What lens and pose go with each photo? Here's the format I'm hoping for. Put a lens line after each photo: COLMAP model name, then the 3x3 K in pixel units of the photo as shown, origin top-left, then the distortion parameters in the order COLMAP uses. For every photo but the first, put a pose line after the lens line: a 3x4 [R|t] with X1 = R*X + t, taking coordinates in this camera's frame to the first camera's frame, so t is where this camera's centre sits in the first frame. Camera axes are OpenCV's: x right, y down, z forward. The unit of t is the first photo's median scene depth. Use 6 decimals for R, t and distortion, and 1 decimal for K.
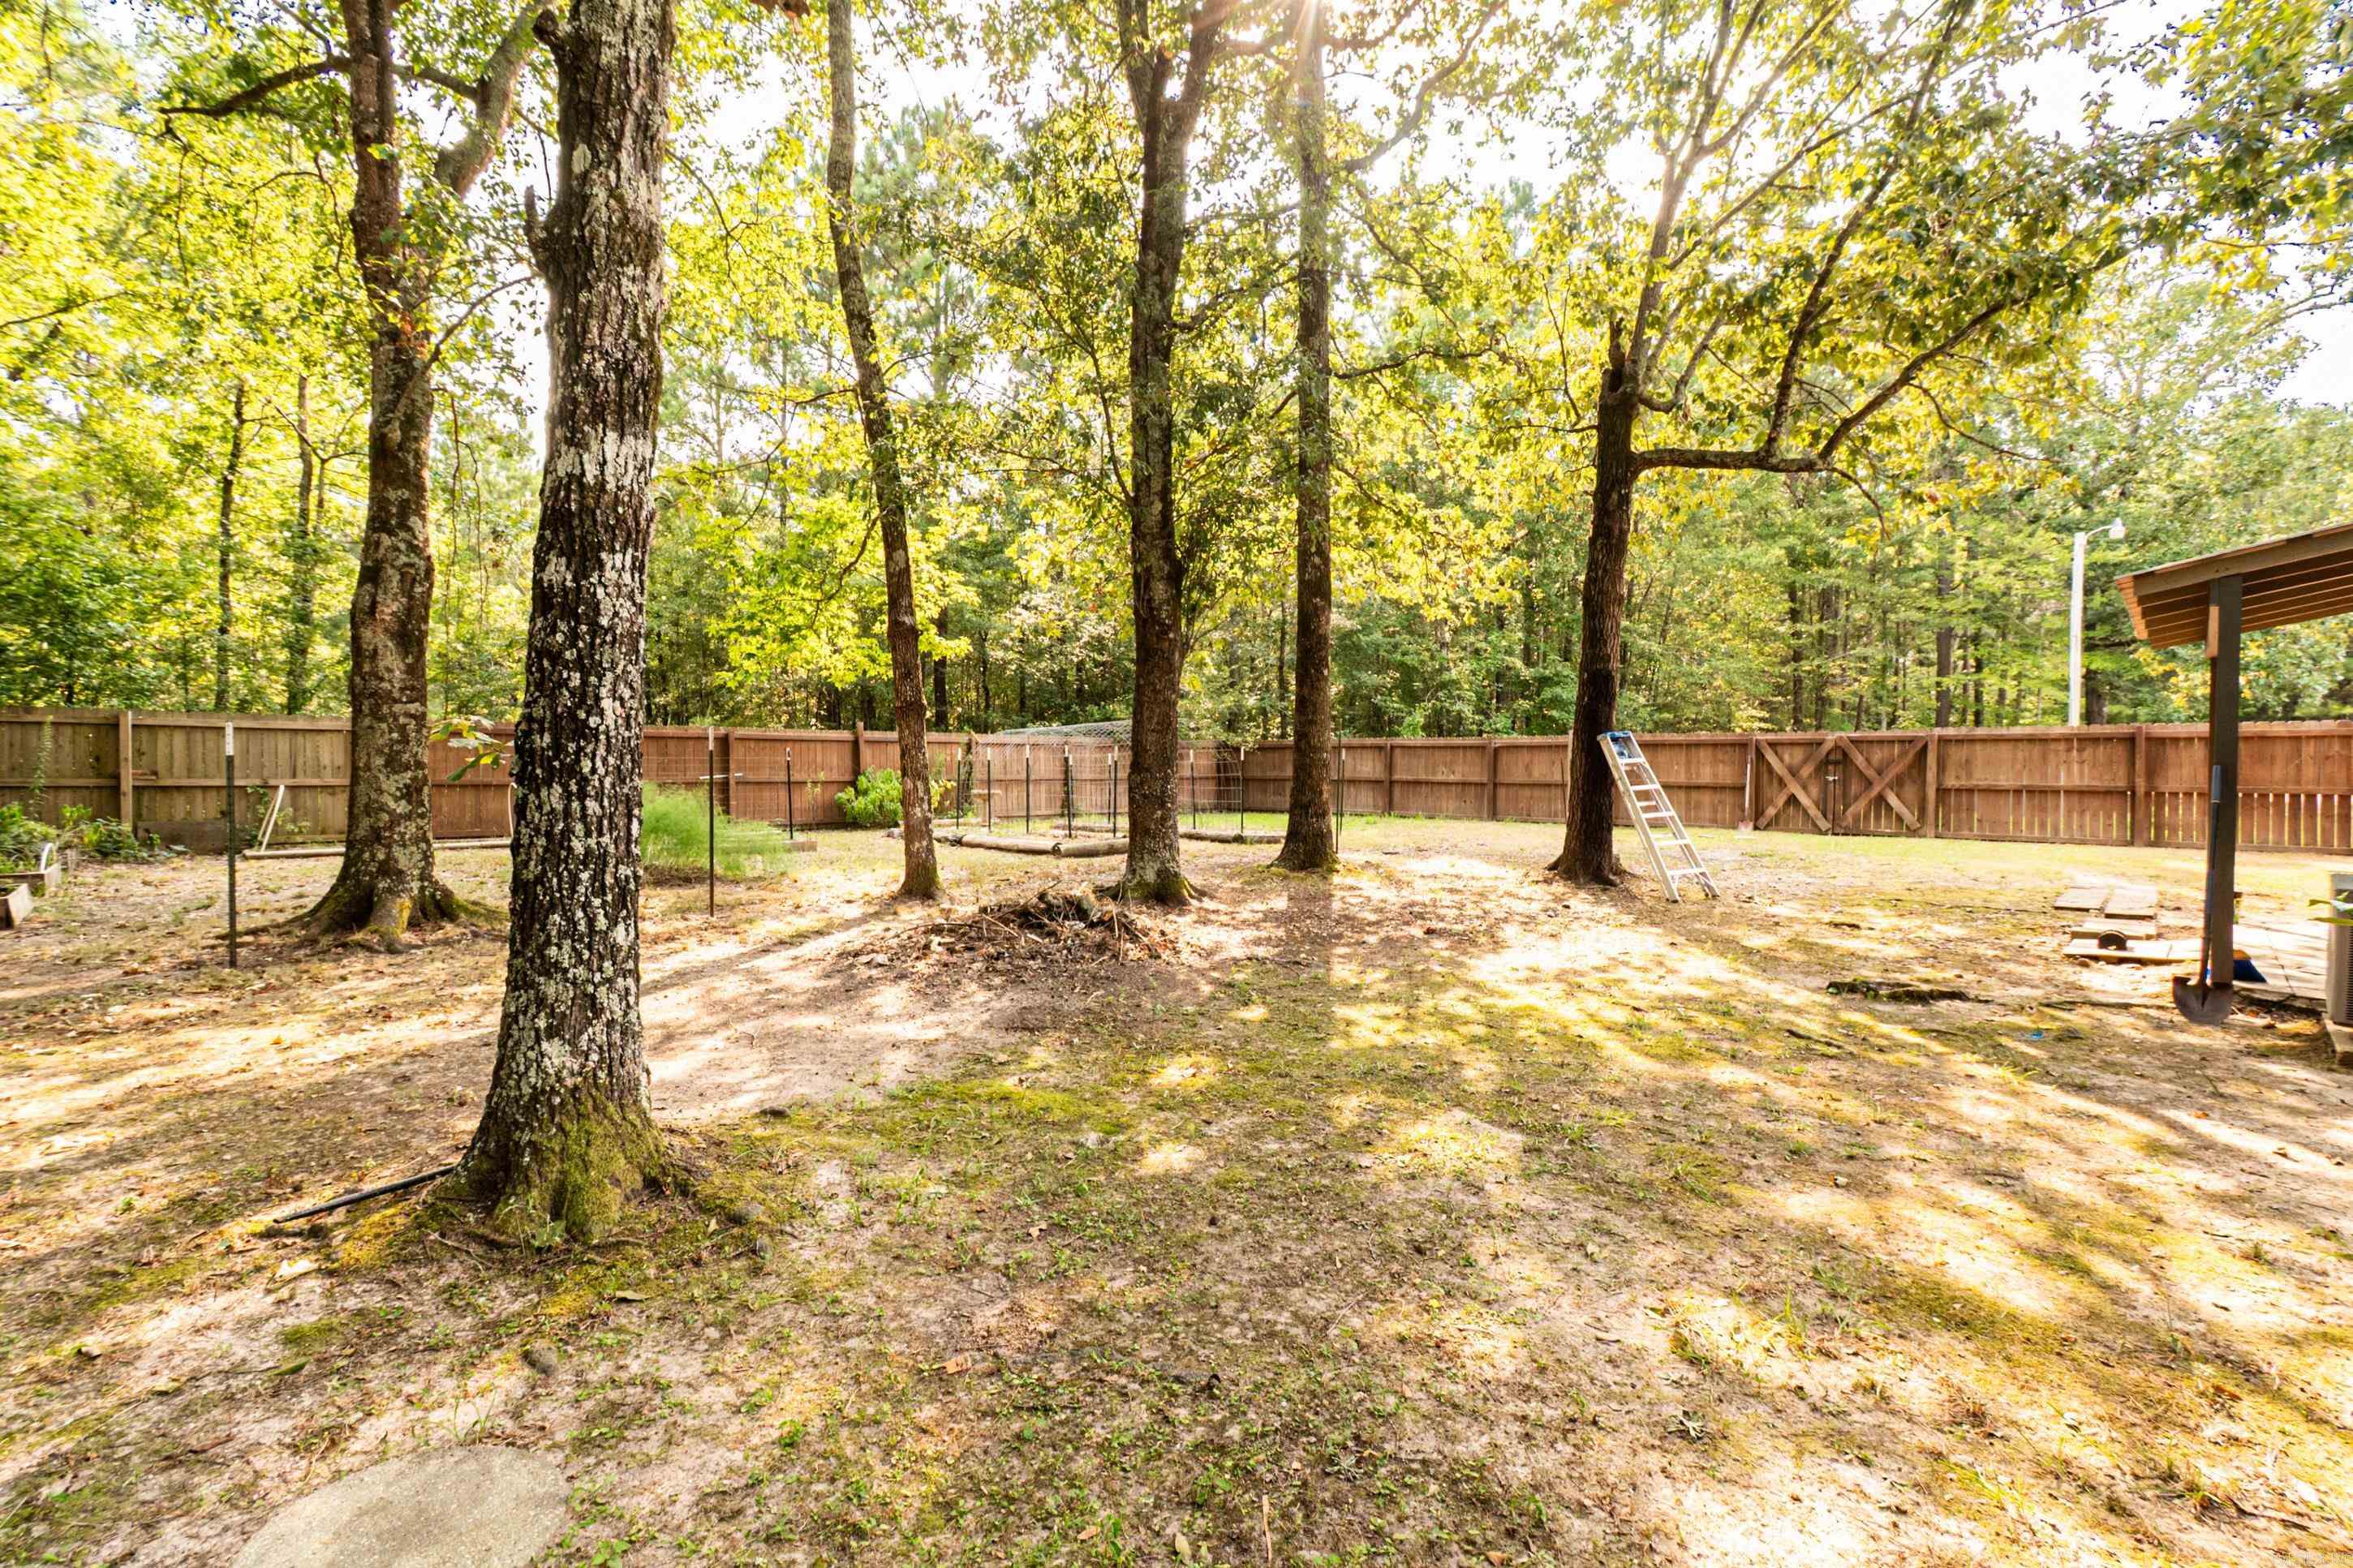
lens RADIAL K [[1074.3, 0, 1176.5], [0, 1074.3, 784.0], [0, 0, 1]] dist [-0.004116, -0.000766]
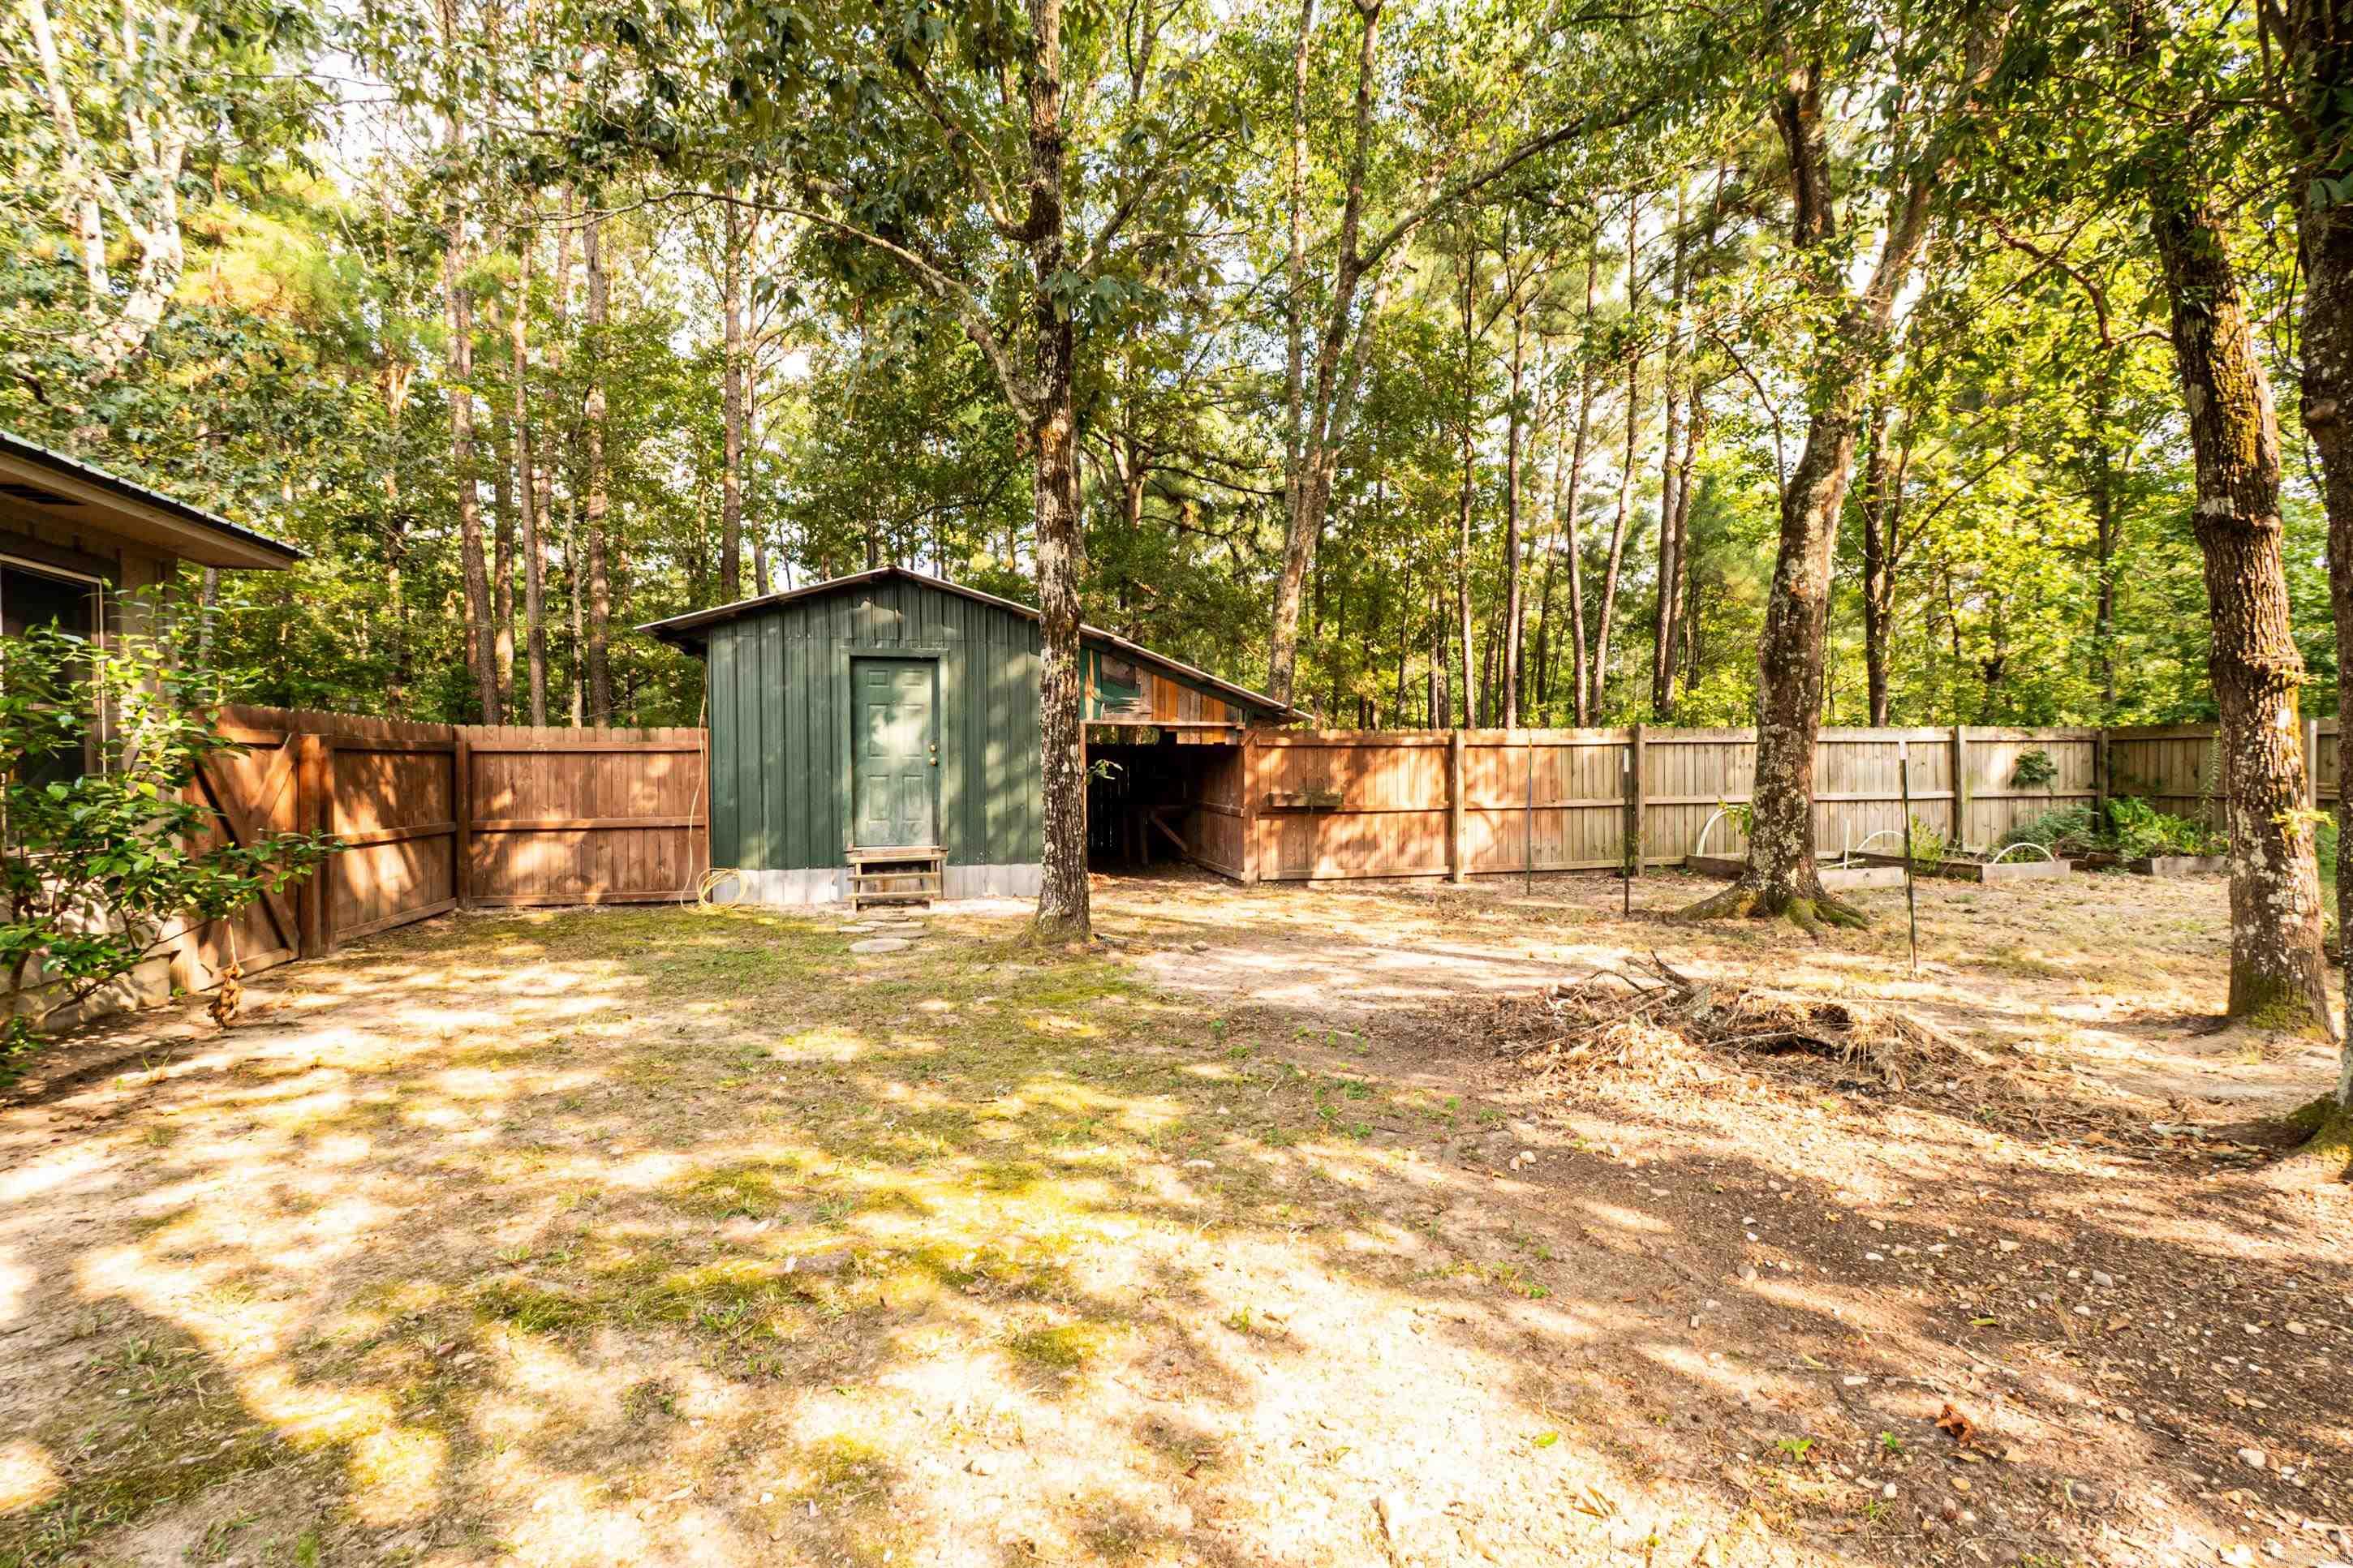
lens RADIAL K [[1074.3, 0, 1176.5], [0, 1074.3, 784.0], [0, 0, 1]] dist [-0.004116, -0.000766]
pose [[-0.543521, 0.013295, -0.839290, 1.114133], [-0.015551, 0.999543, 0.025904, -0.046582], [0.839251, 0.027131, -0.543066, 2.016029]]
